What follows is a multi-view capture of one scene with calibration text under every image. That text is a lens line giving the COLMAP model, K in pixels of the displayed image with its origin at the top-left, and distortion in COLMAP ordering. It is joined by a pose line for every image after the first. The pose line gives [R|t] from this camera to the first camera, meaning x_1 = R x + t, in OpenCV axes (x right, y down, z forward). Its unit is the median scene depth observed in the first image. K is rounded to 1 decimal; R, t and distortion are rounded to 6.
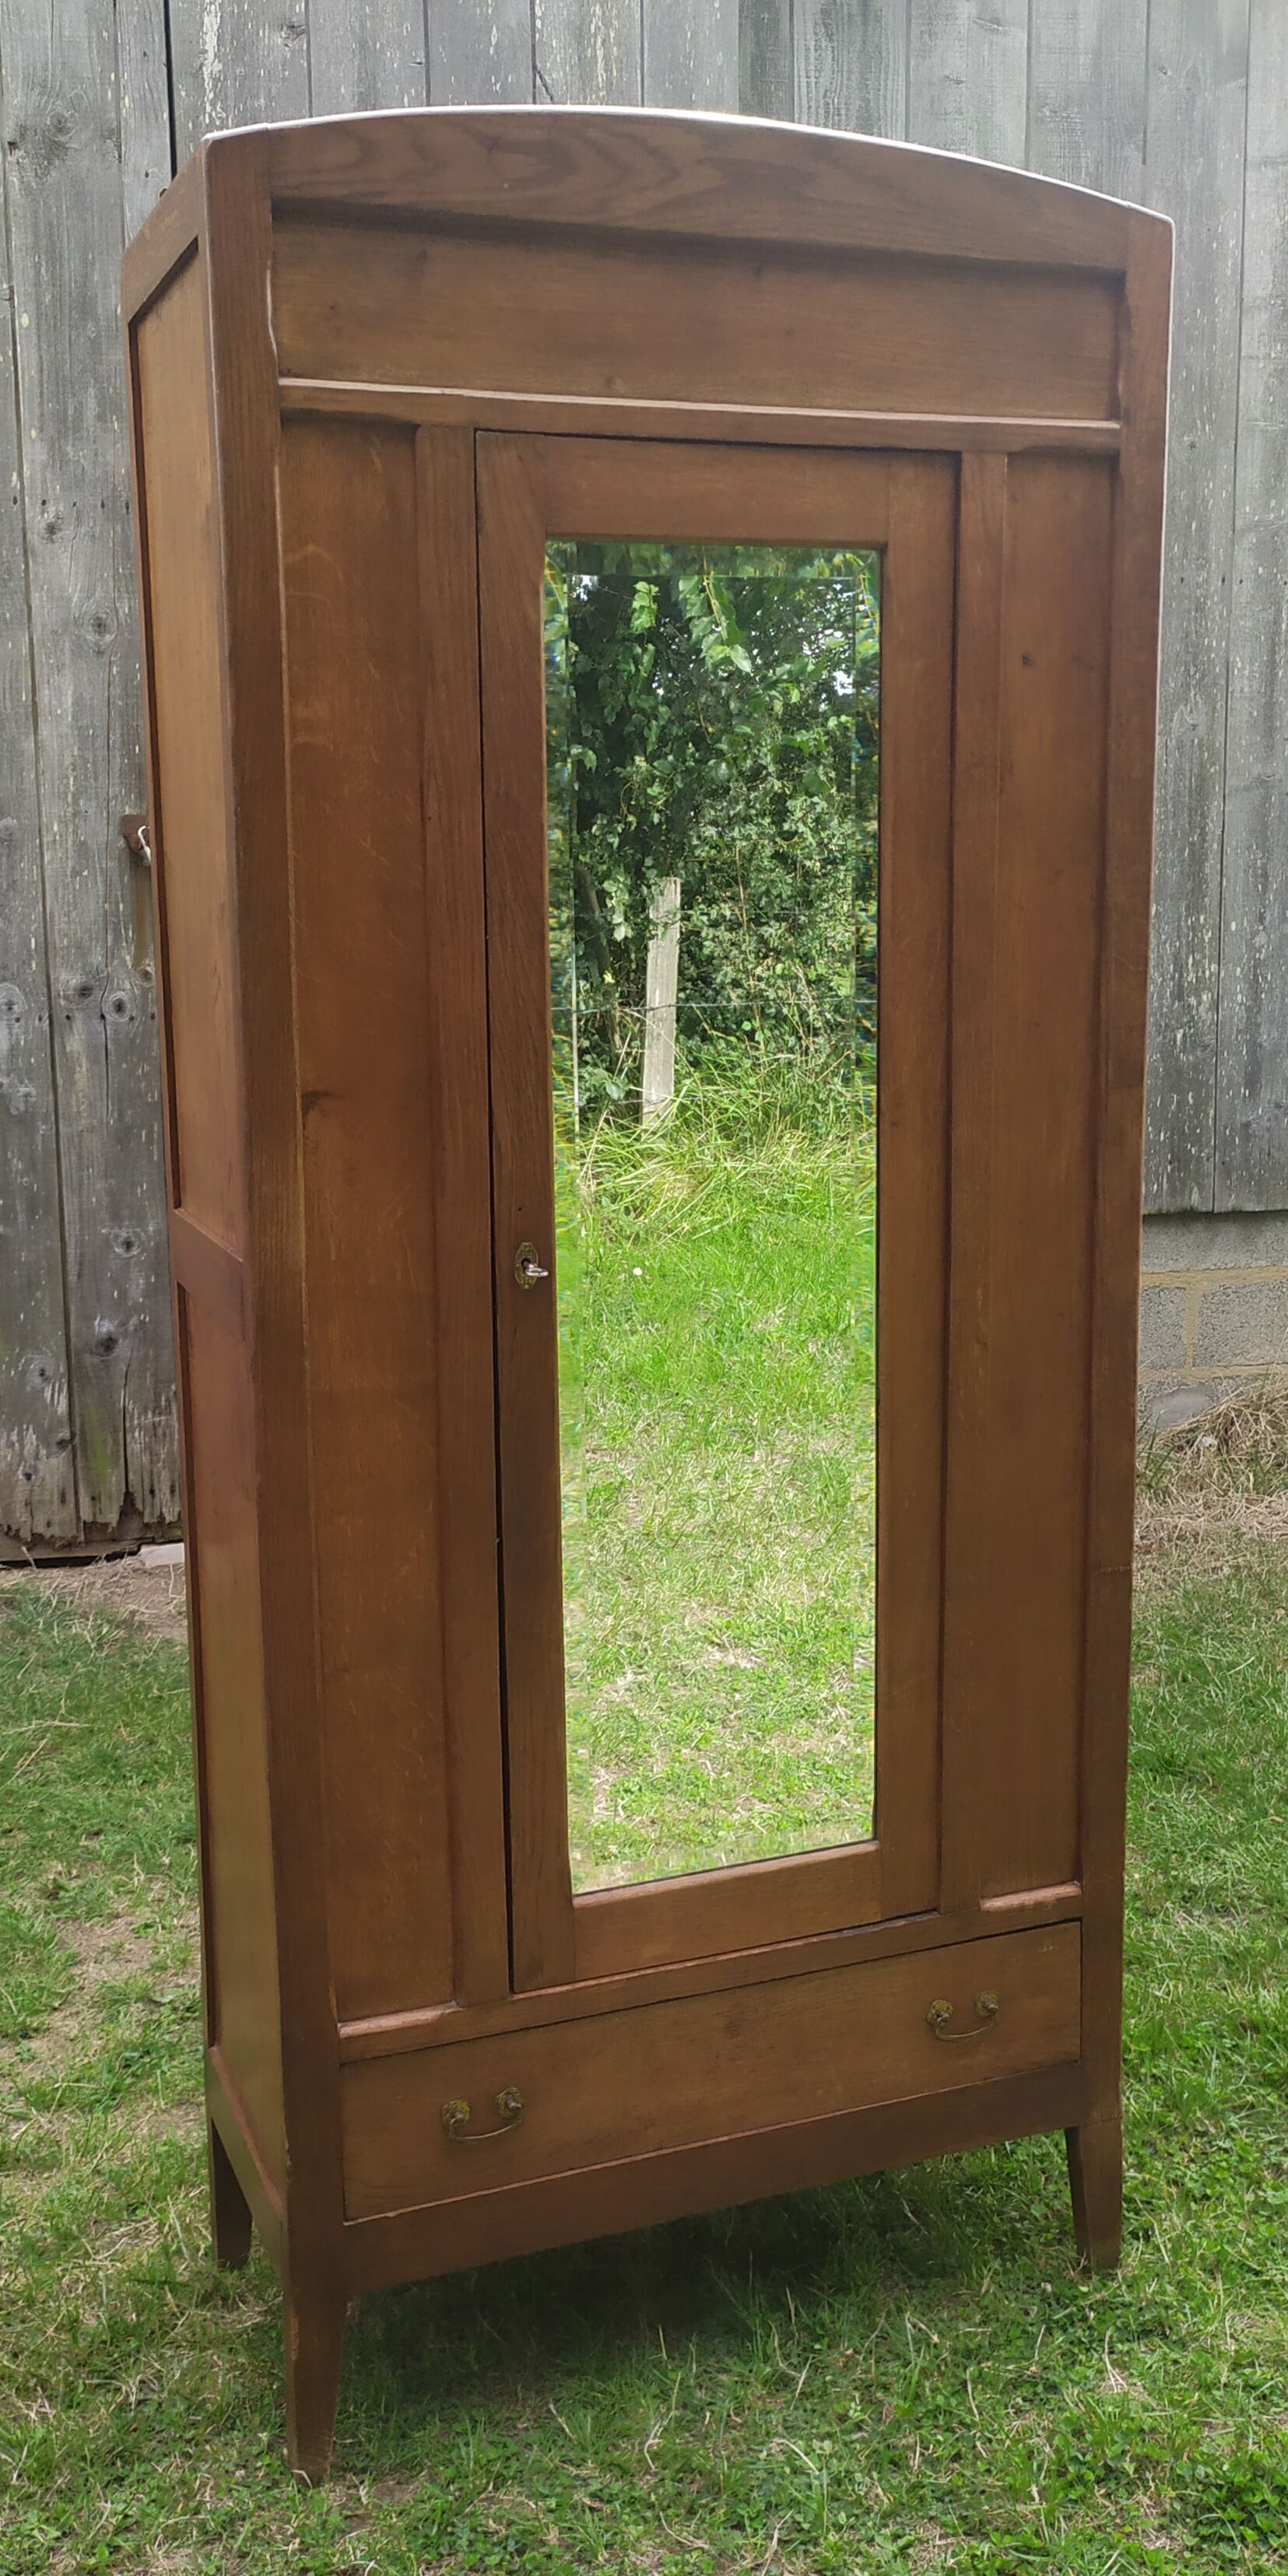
lens RADIAL K [[2417.7, 0, 643.0], [0, 2417.7, 1247.5], [0, 0, 1]] dist [0.014427, 0.086829]
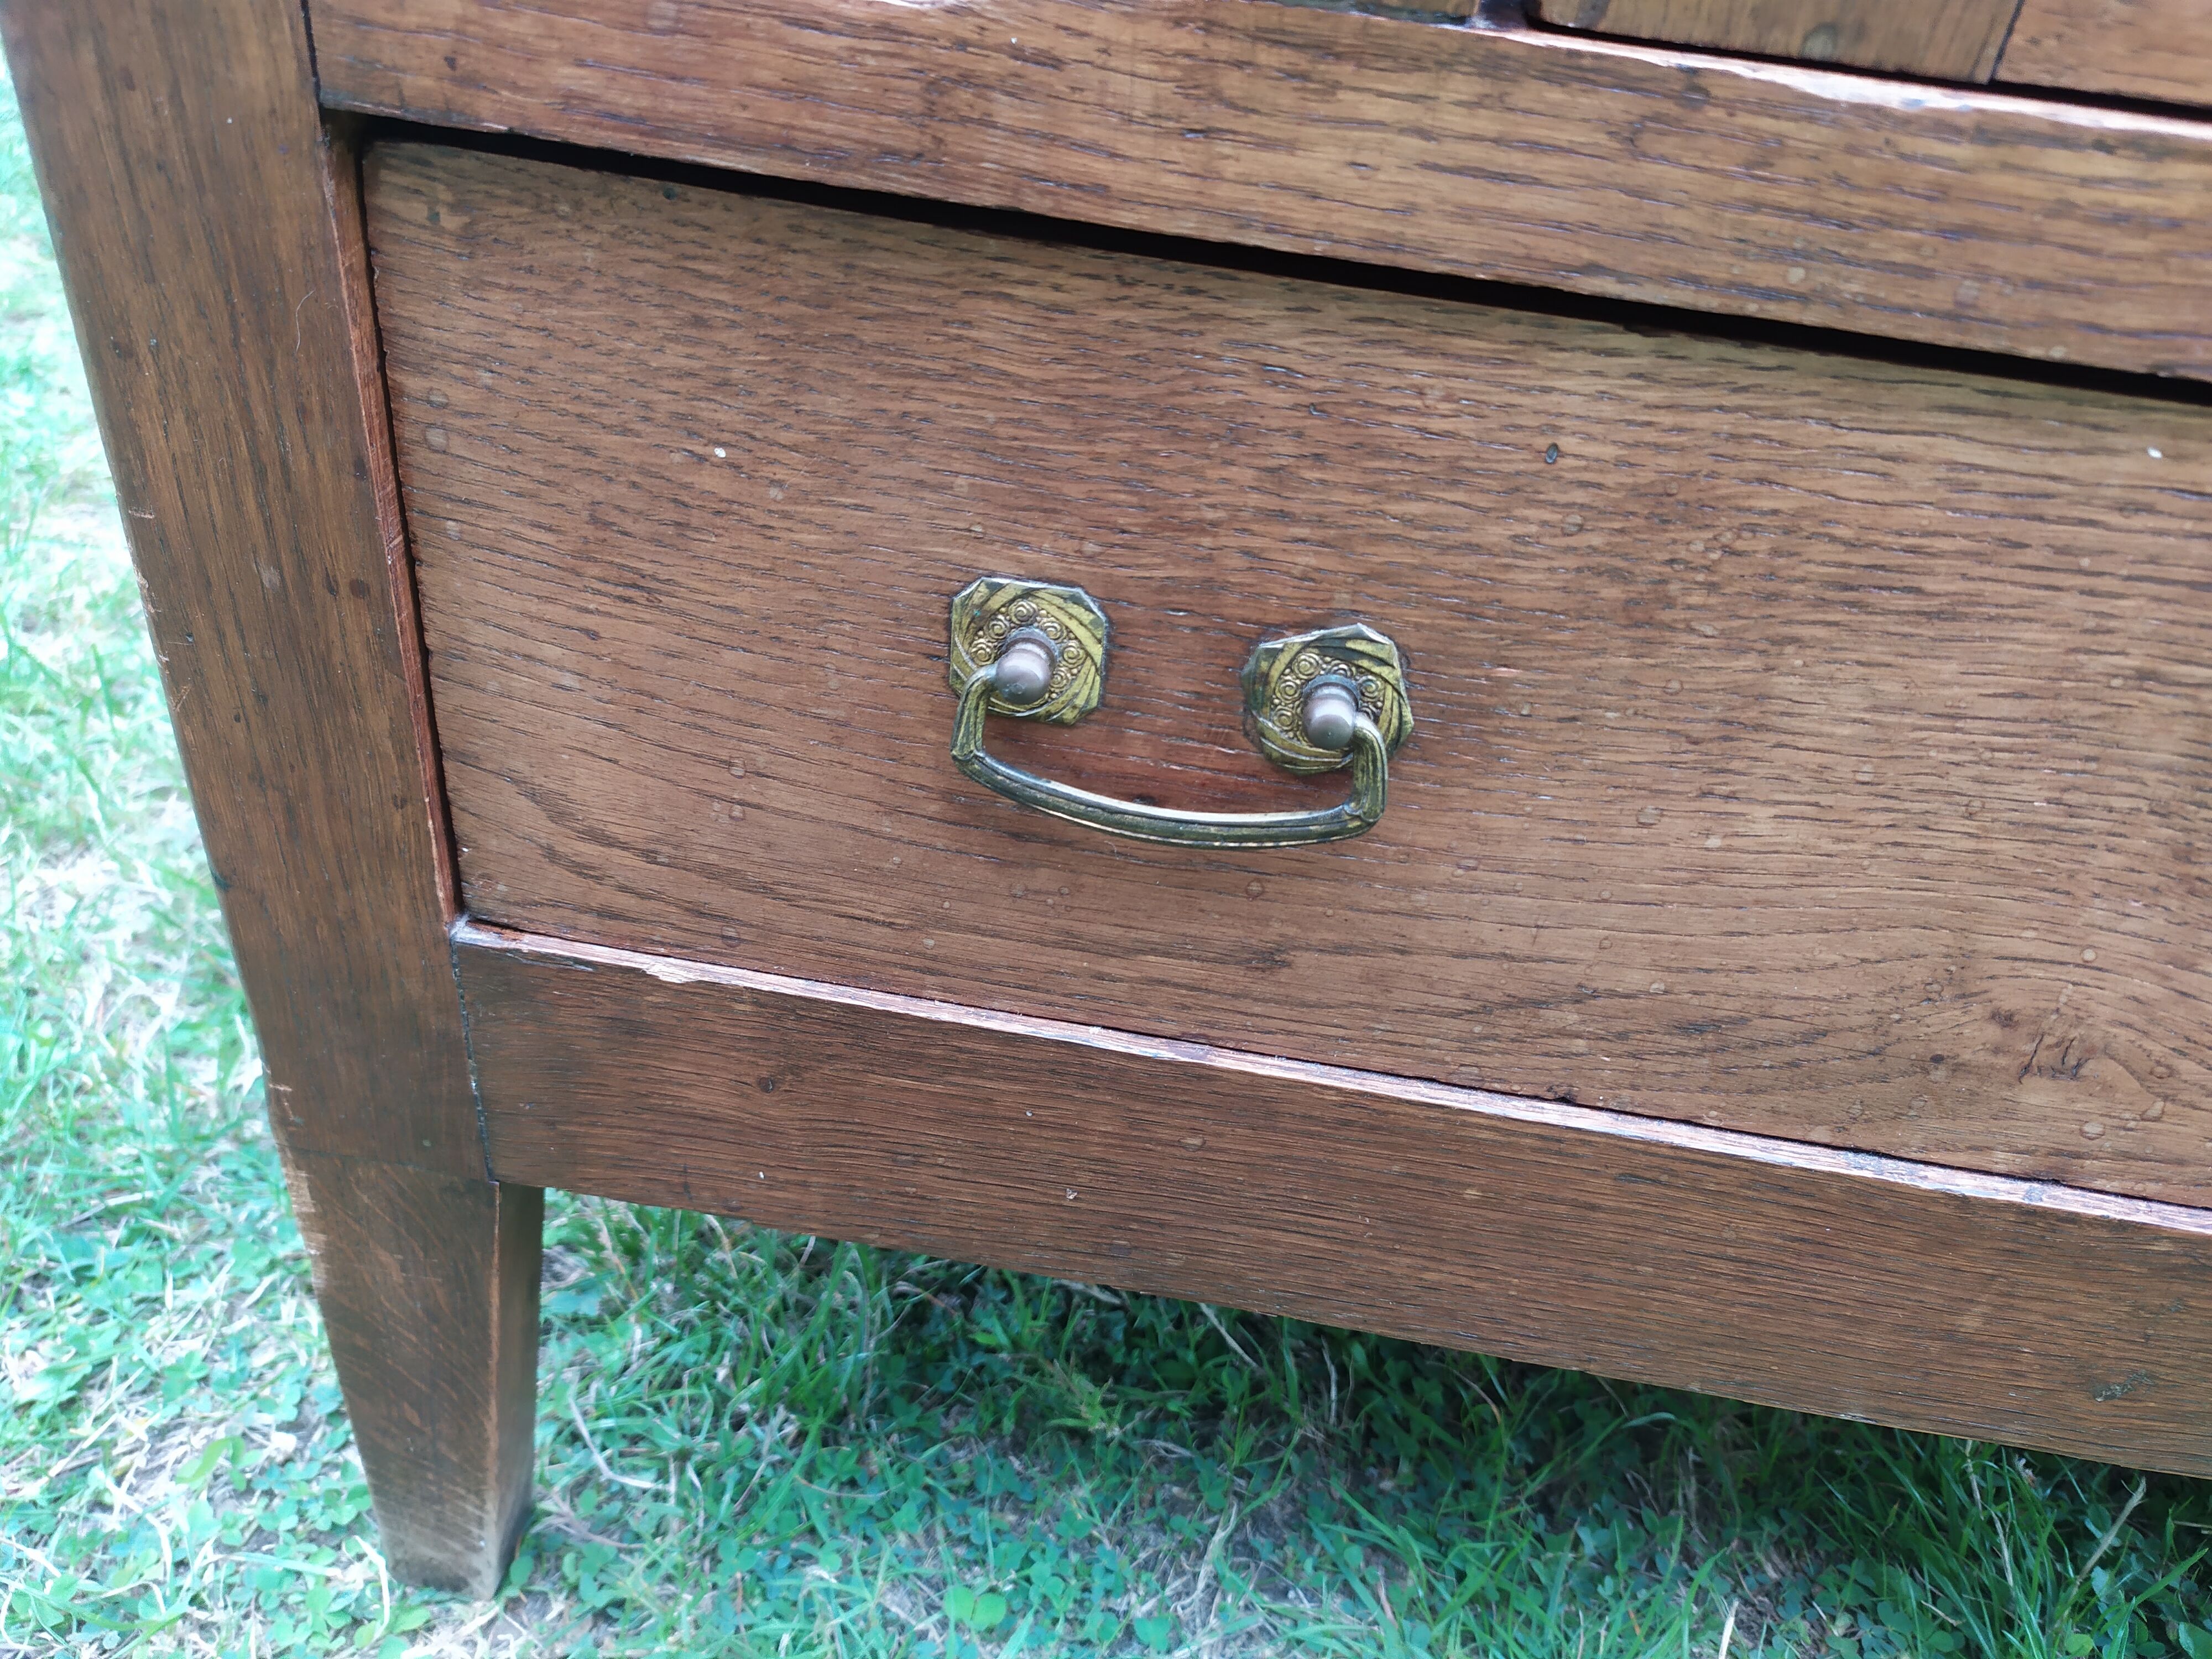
lens RADIAL K [[1730.2, 0, 1106.0], [0, 1730.2, 829.5], [0, 0, 1]] dist [0.010587, -0.004608]
pose [[0.870702, 0.357791, -0.337436, -0.023645], [-0.189850, 0.877449, 0.440500, 0.318279], [0.453690, -0.319482, 0.831923, 0.912836]]
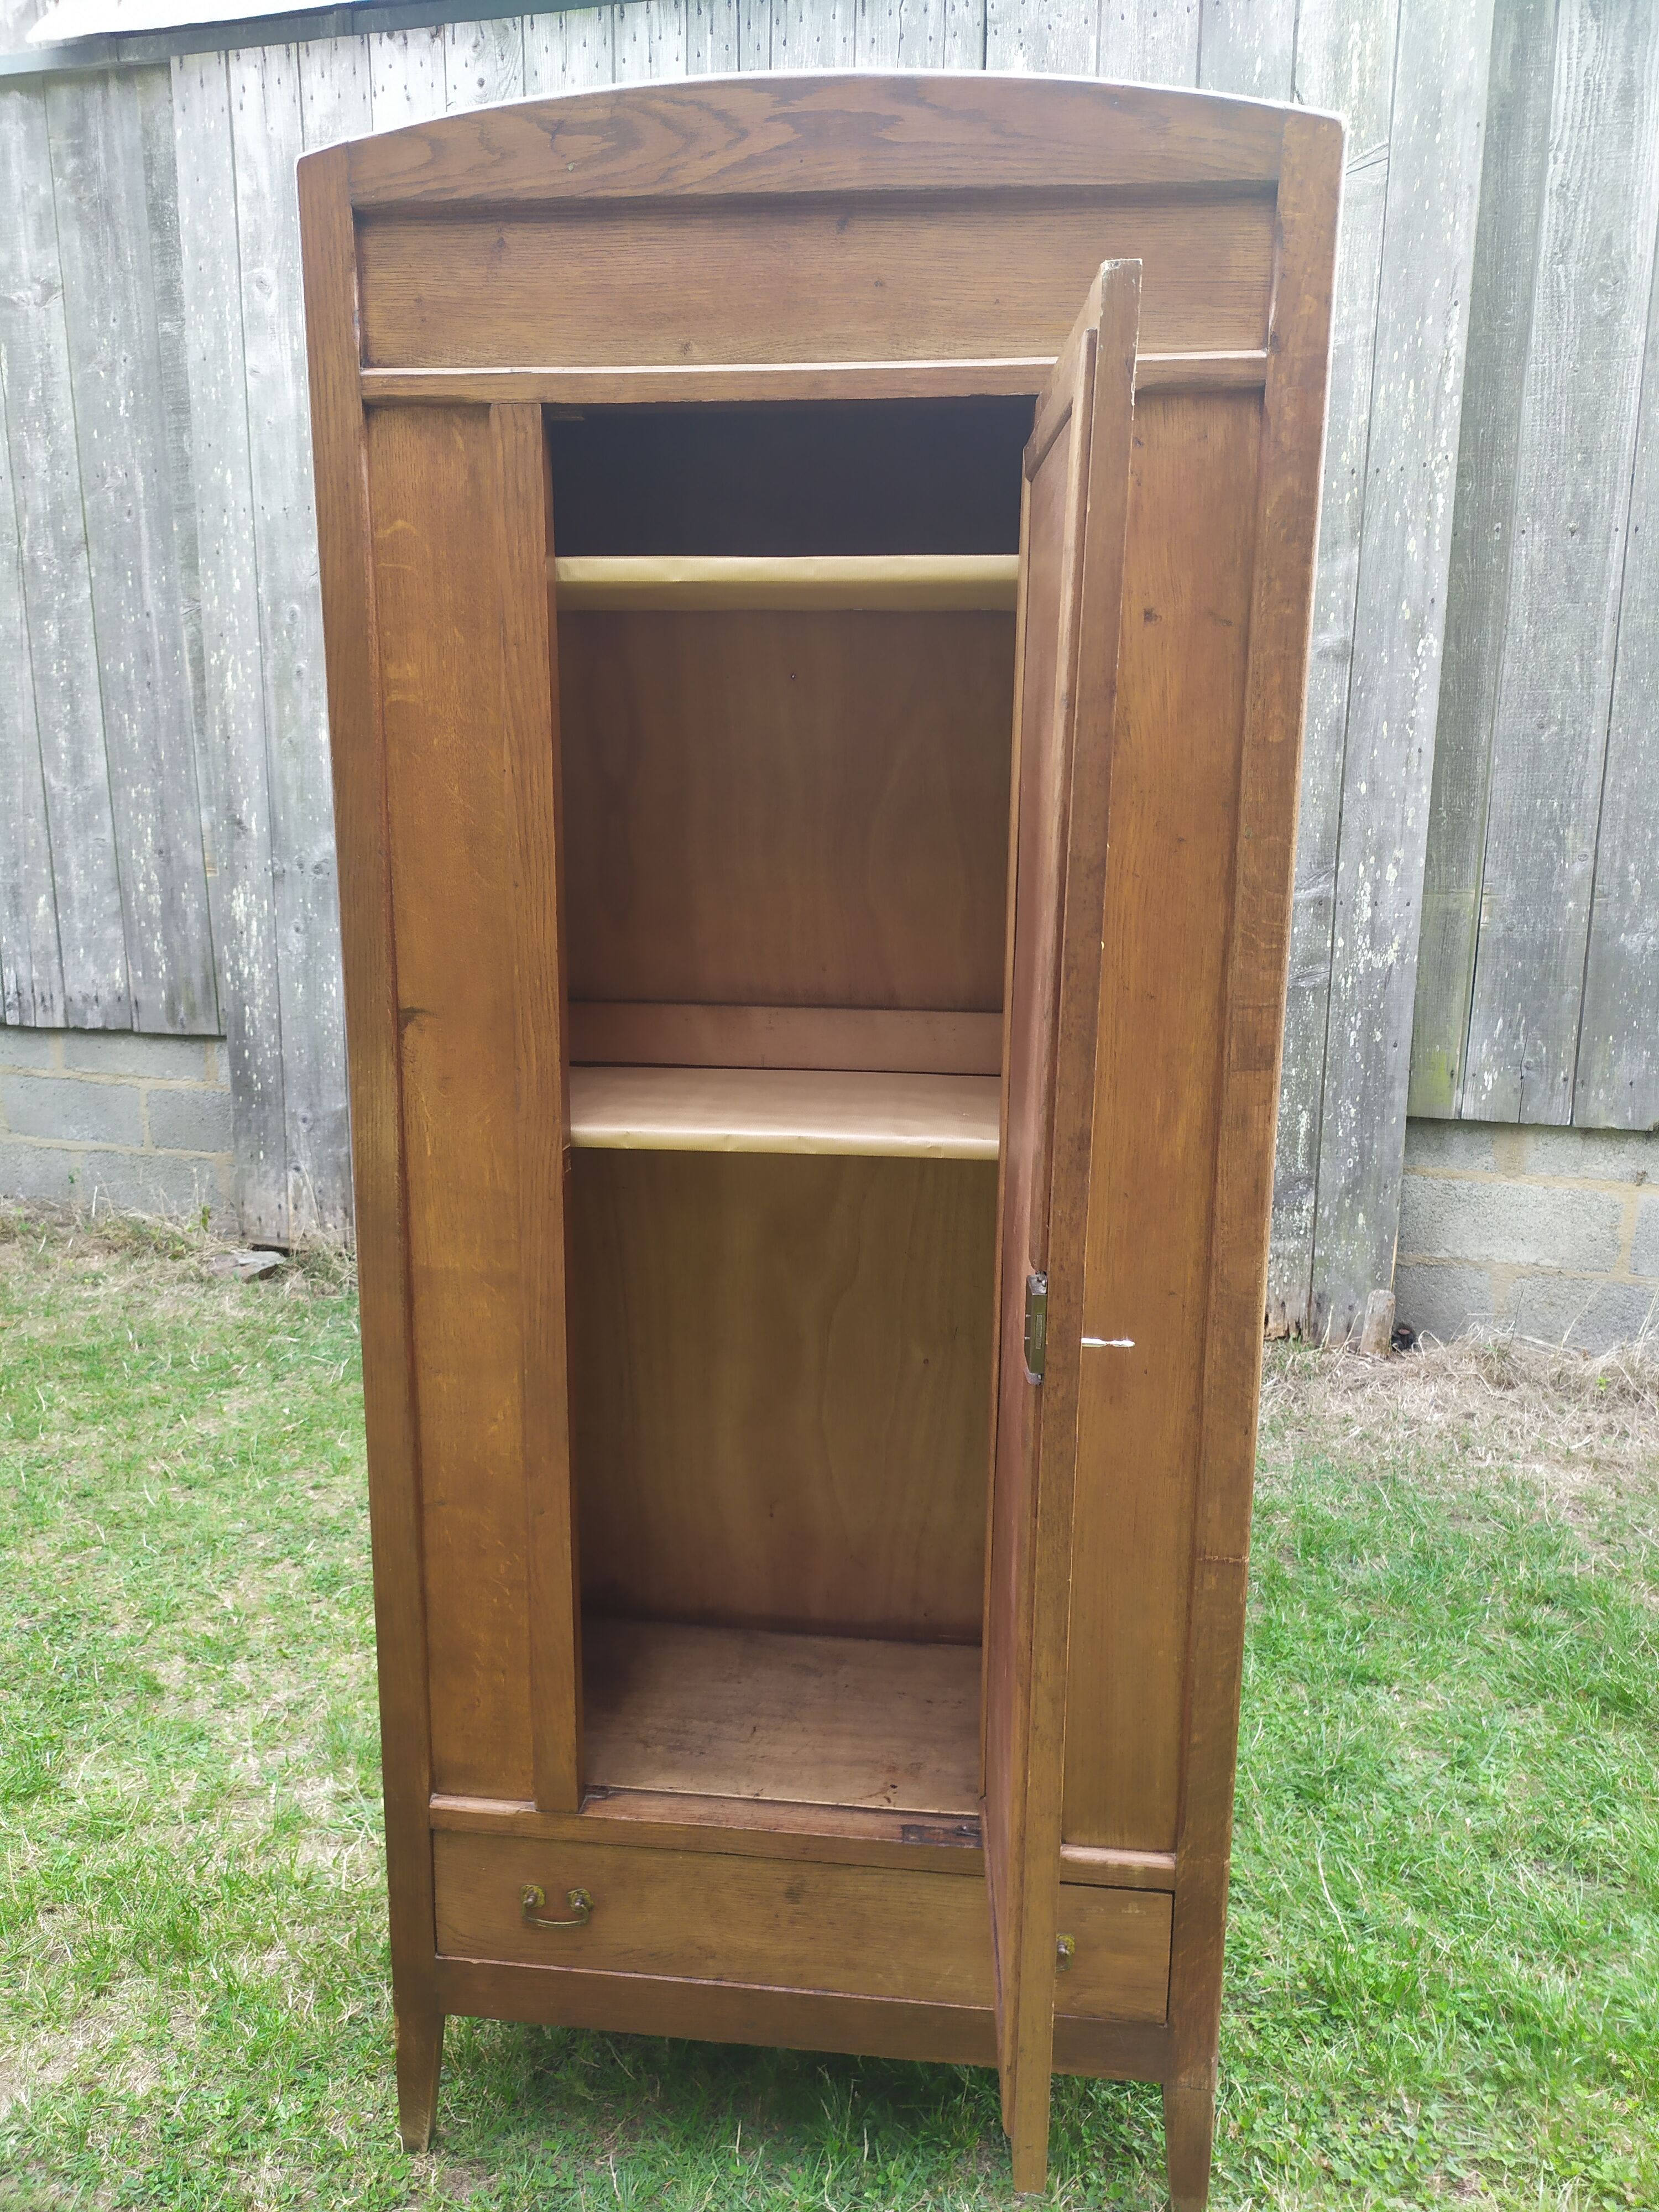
lens RADIAL K [[1730.2, 0, 822.7], [0, 1730.2, 1102.4], [0, 0, 1]] dist [0.010587, -0.004608]
pose [[0.880418, 0.116649, -0.459627, 0.388873], [-0.097921, 0.993104, 0.064471, -0.086537], [0.463978, -0.011754, 0.885769, 0.347726]]
